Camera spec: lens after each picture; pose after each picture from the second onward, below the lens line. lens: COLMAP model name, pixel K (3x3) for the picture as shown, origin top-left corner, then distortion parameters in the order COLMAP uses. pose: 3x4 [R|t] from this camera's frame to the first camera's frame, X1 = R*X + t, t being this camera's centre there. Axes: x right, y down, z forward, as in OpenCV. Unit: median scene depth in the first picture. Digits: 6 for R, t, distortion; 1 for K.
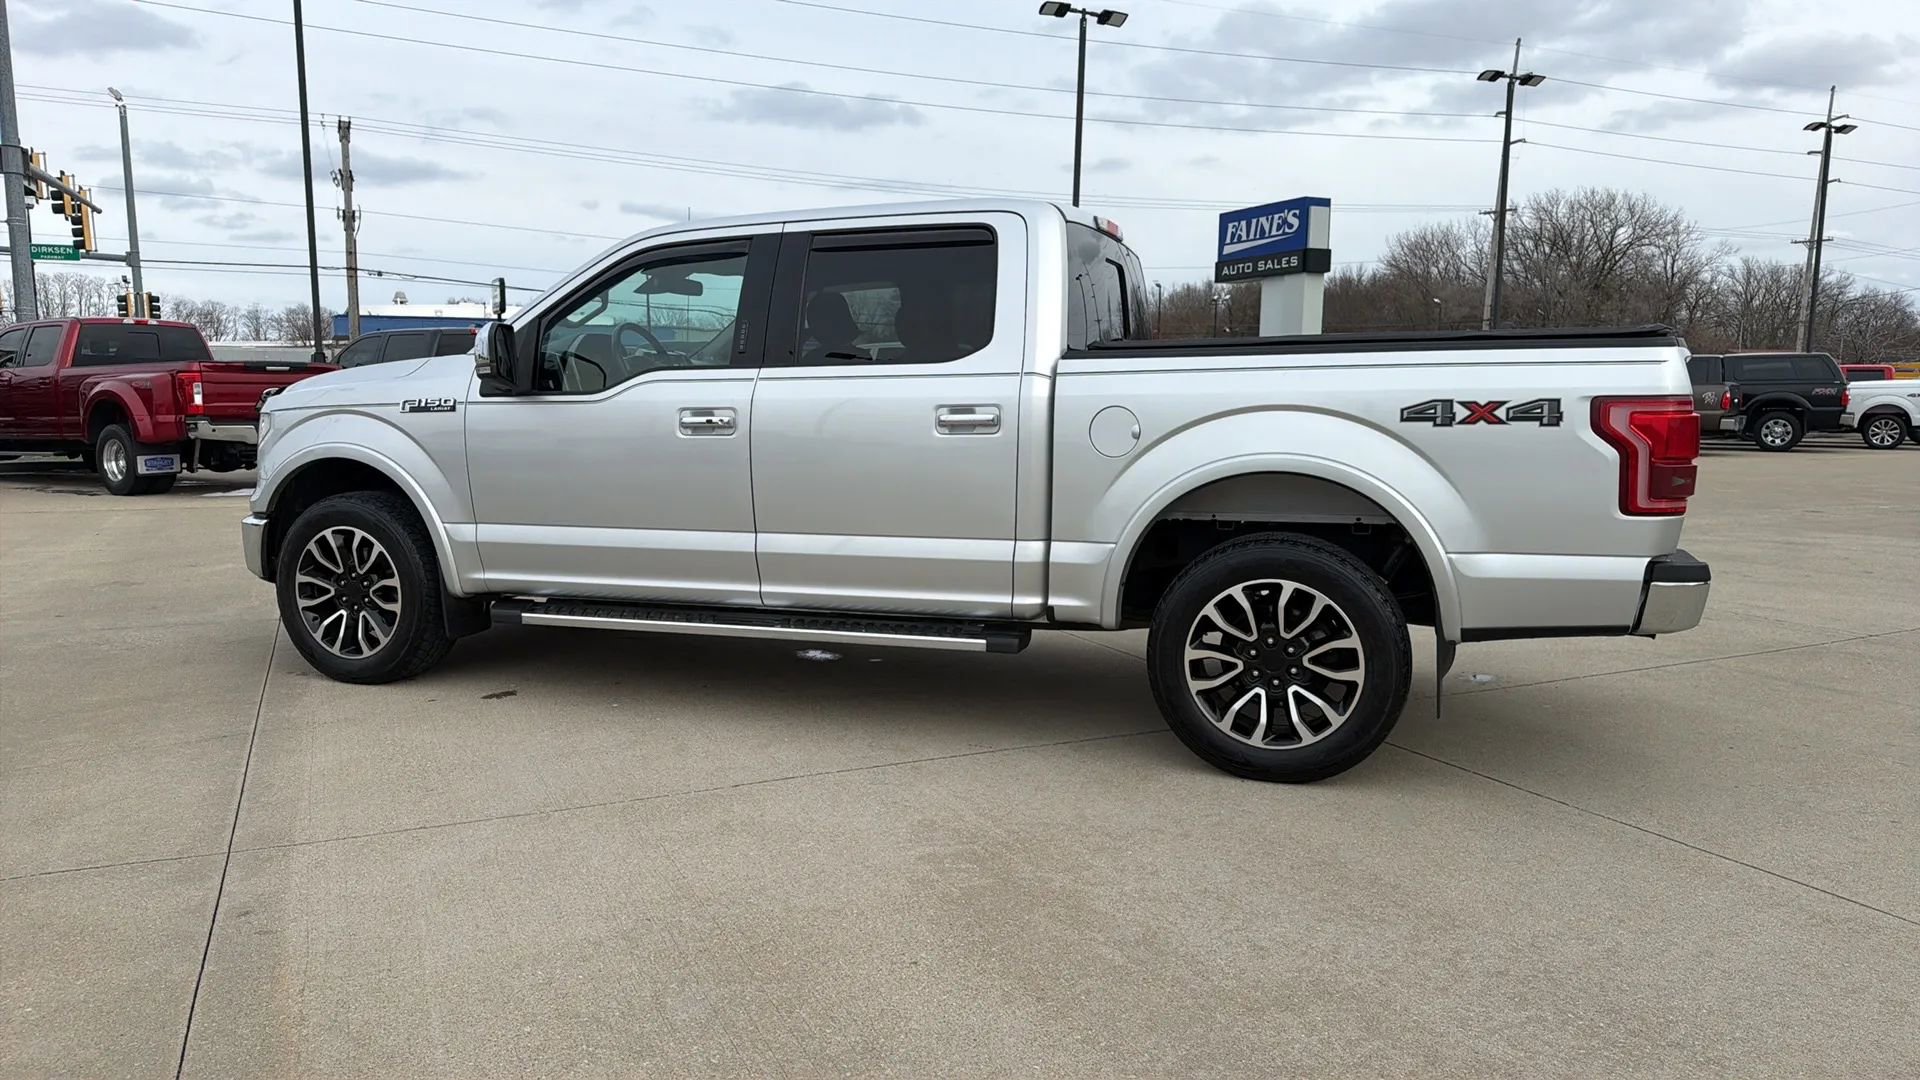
lens RADIAL K [[1276.3, 0, 942.1], [0, 1276.3, 554.6], [0, 0, 1]] dist [0.075757, -0.101752]
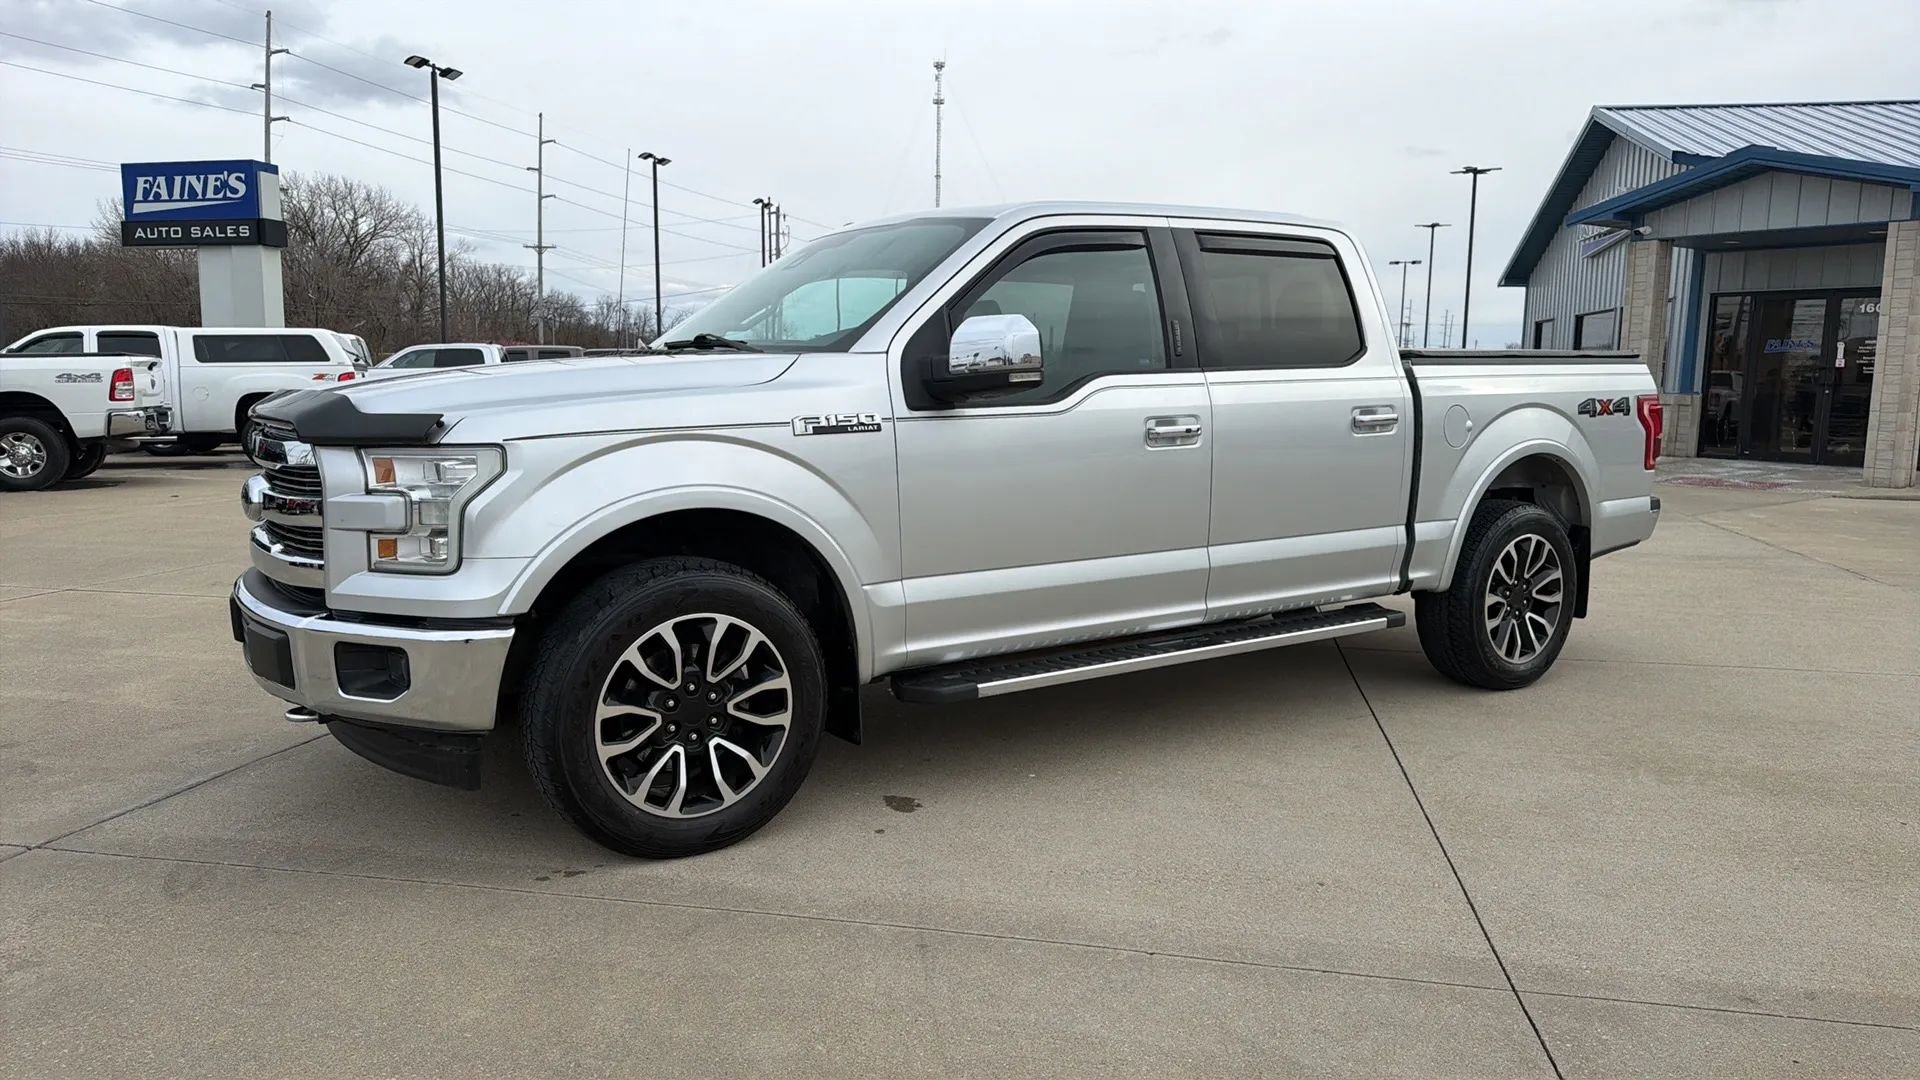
lens RADIAL K [[1289.9, 0, 947.7], [0, 1289.9, 534.1], [0, 0, 1]] dist [0.035235, -0.037113]
pose [[0.603493, -0.096328, 0.791528, -1.000964], [0.100095, 0.993976, 0.044650, -0.086974], [-0.791061, 0.052282, 0.609500, 0.564711]]
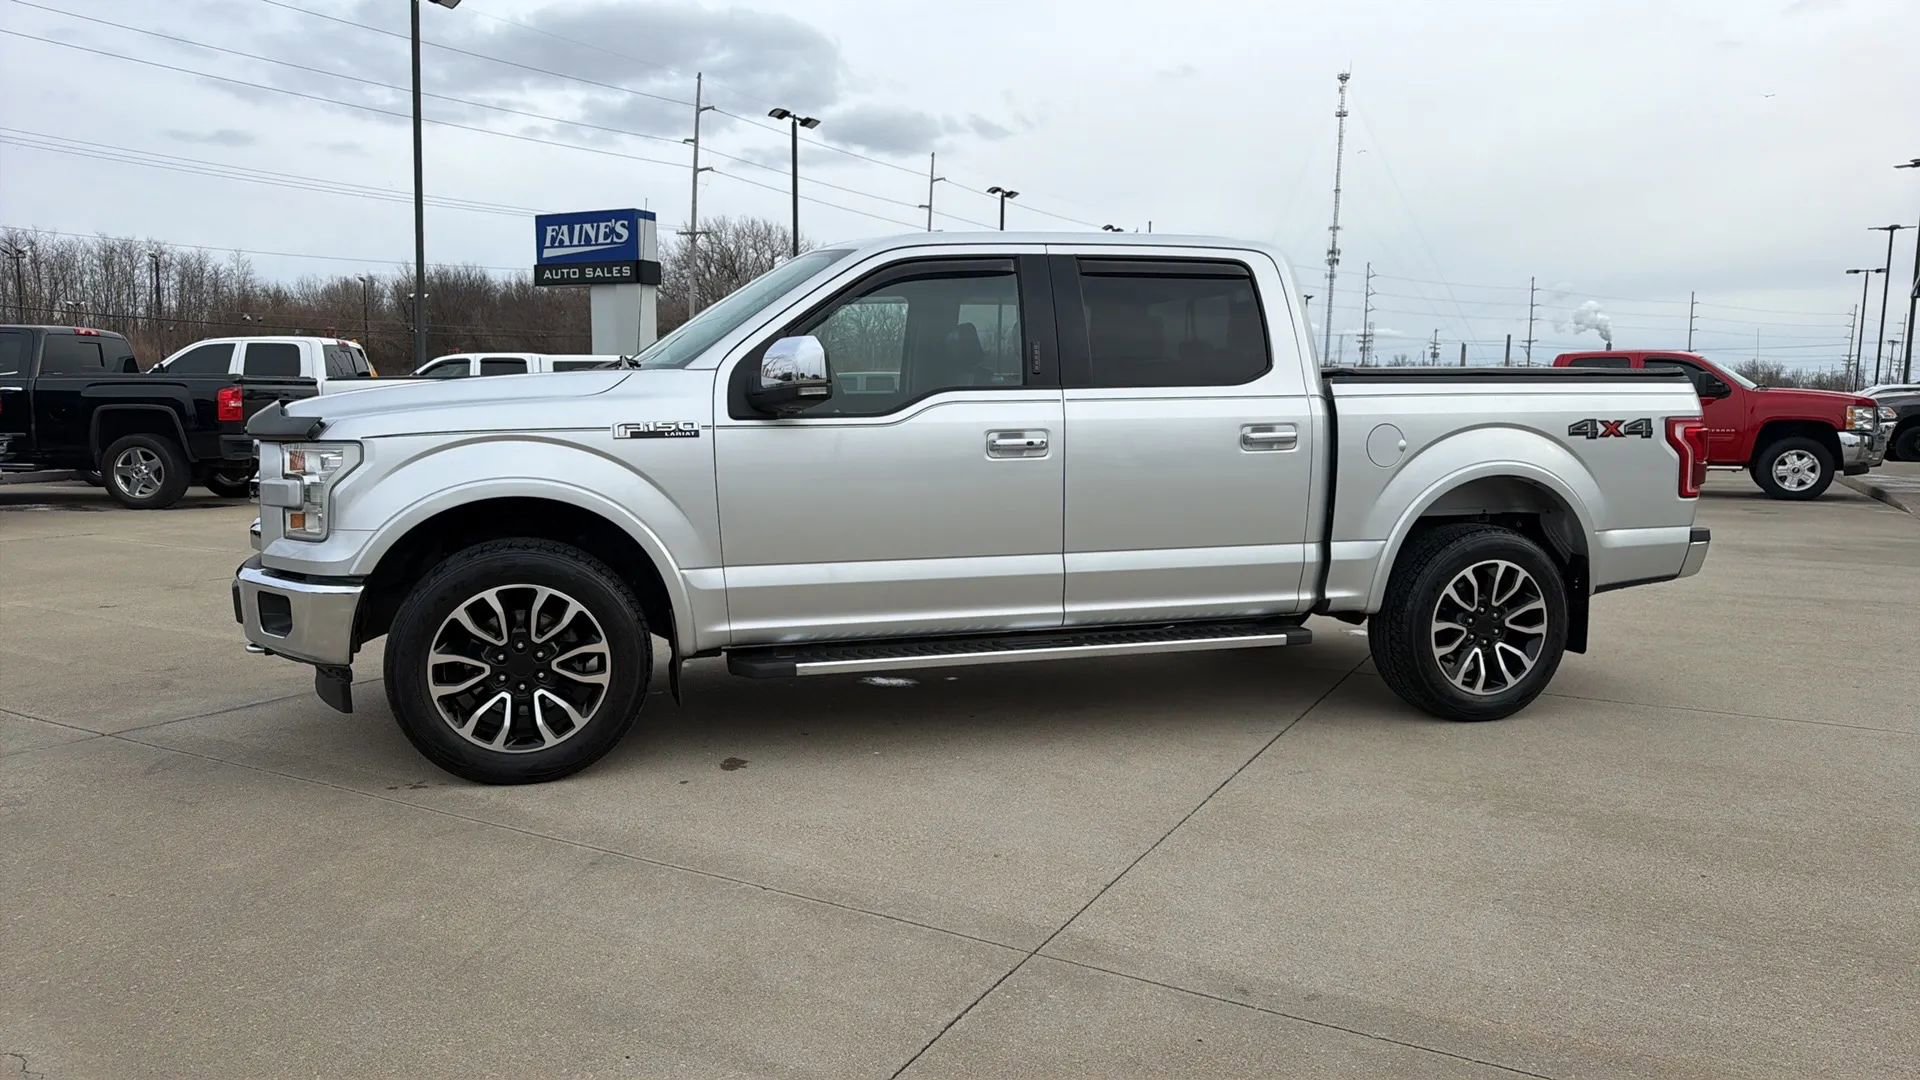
lens RADIAL K [[1287.6, 0, 954.3], [0, 1287.6, 537.2], [0, 0, 1]] dist [0.060120, -0.073643]
pose [[0.807281, -0.058590, 0.587252, -0.793792], [0.069495, 0.997574, 0.003993, -0.039255], [-0.586062, 0.037588, 0.809394, 0.233713]]
